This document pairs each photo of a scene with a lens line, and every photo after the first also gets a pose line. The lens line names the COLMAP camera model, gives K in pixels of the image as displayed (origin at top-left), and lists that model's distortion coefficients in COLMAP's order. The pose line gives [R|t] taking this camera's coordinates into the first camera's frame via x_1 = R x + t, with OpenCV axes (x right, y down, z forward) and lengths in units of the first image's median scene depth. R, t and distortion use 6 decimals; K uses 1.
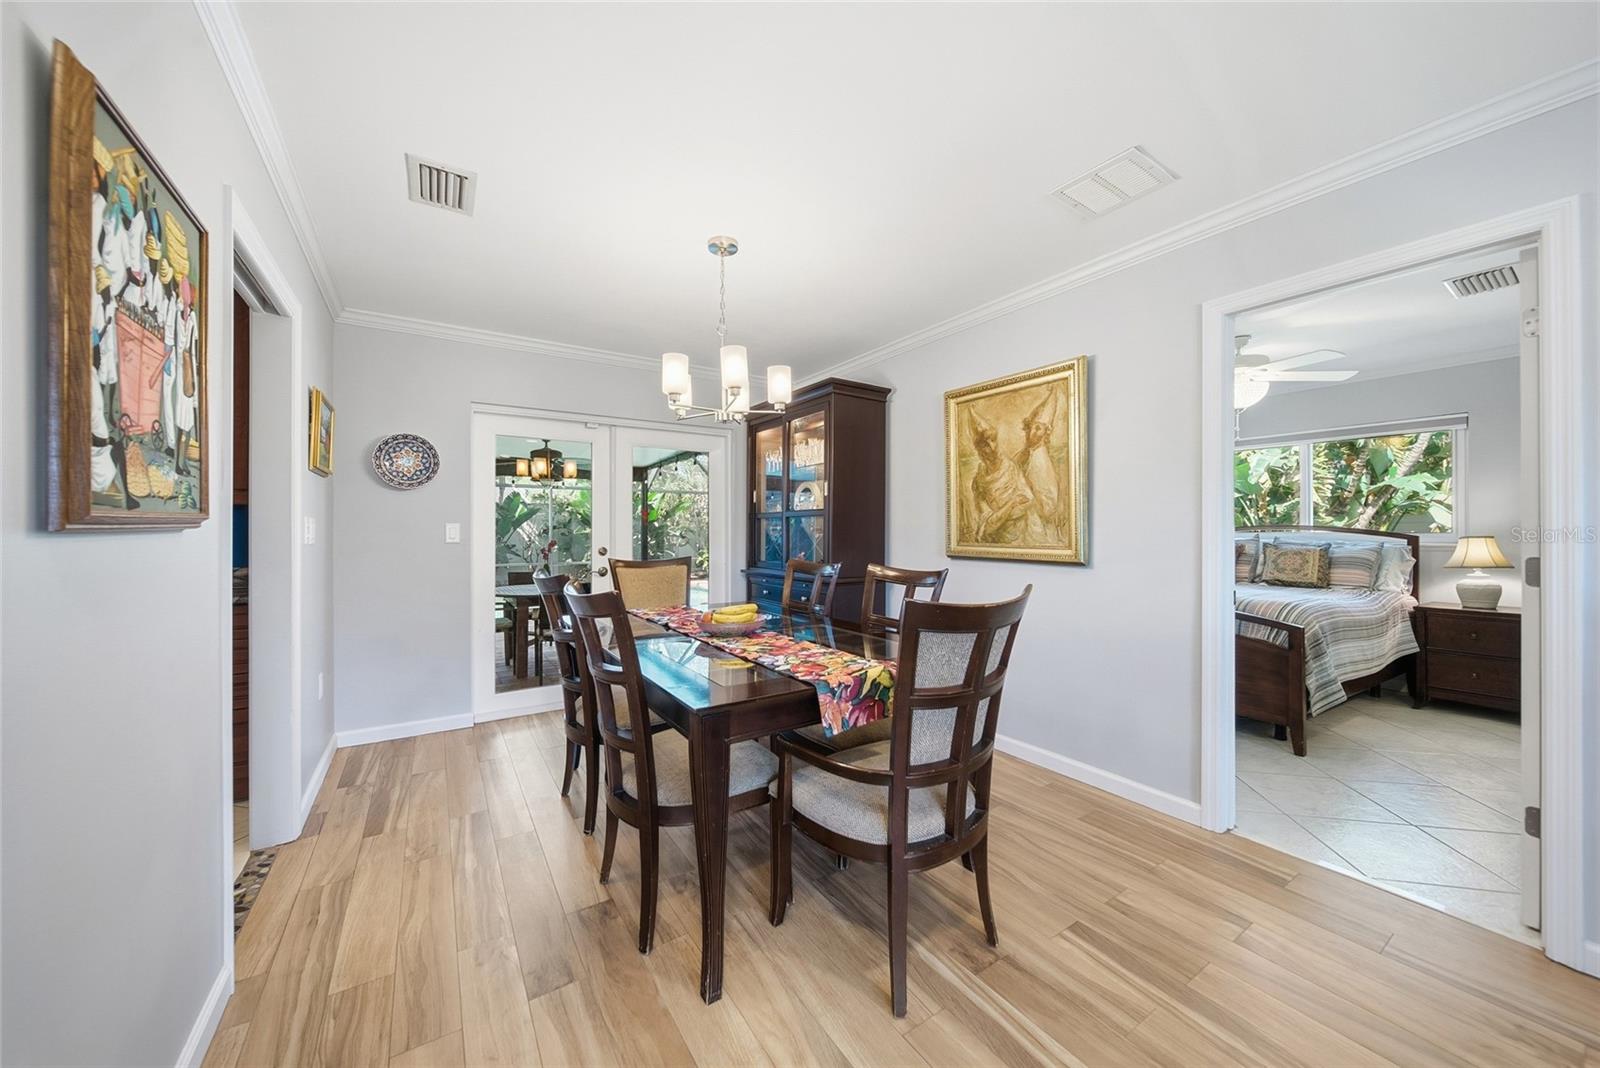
lens RADIAL K [[573.1, 0, 803.7], [0, 573.1, 529.3], [0, 0, 1]] dist [-0.002242, -0.000008]
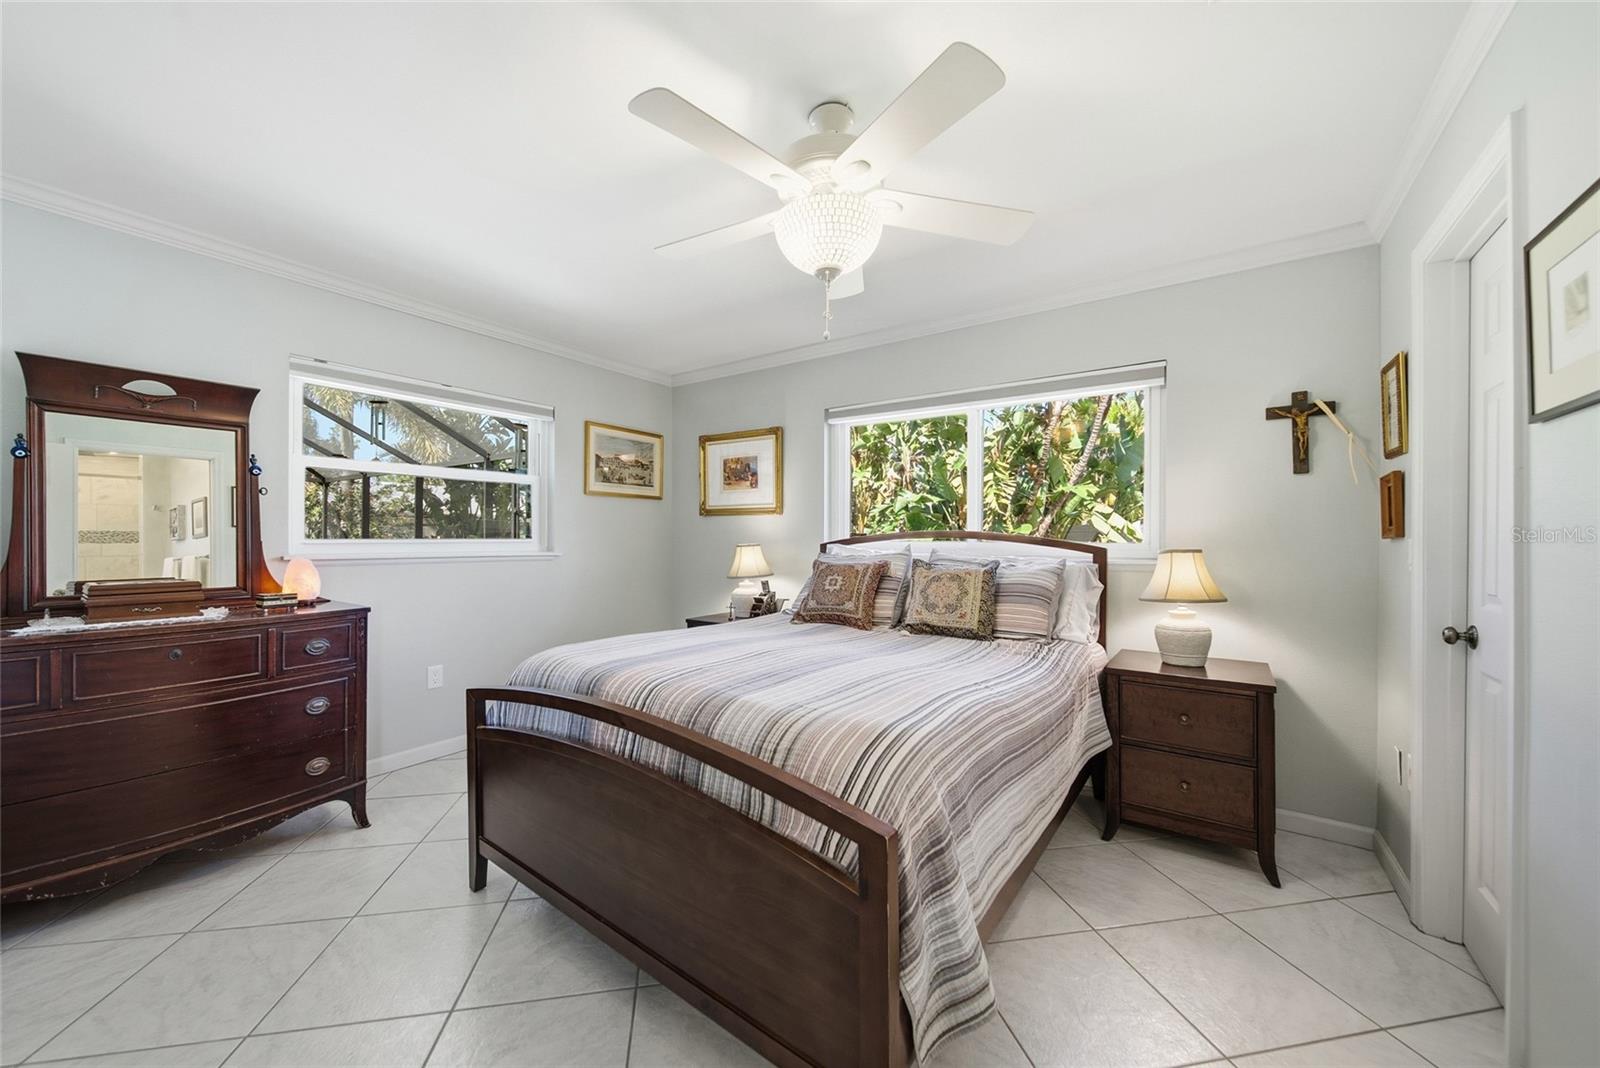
lens RADIAL K [[573.1, 0, 808.4], [0, 573.1, 537.7], [0, 0, 1]] dist [-0.002242, -0.000008]
pose [[0.926229, 0.005573, 0.376919, 0.520947], [-0.007021, 0.999972, 0.002468, -0.000307], [-0.376895, -0.004932, 0.926243, 0.529035]]
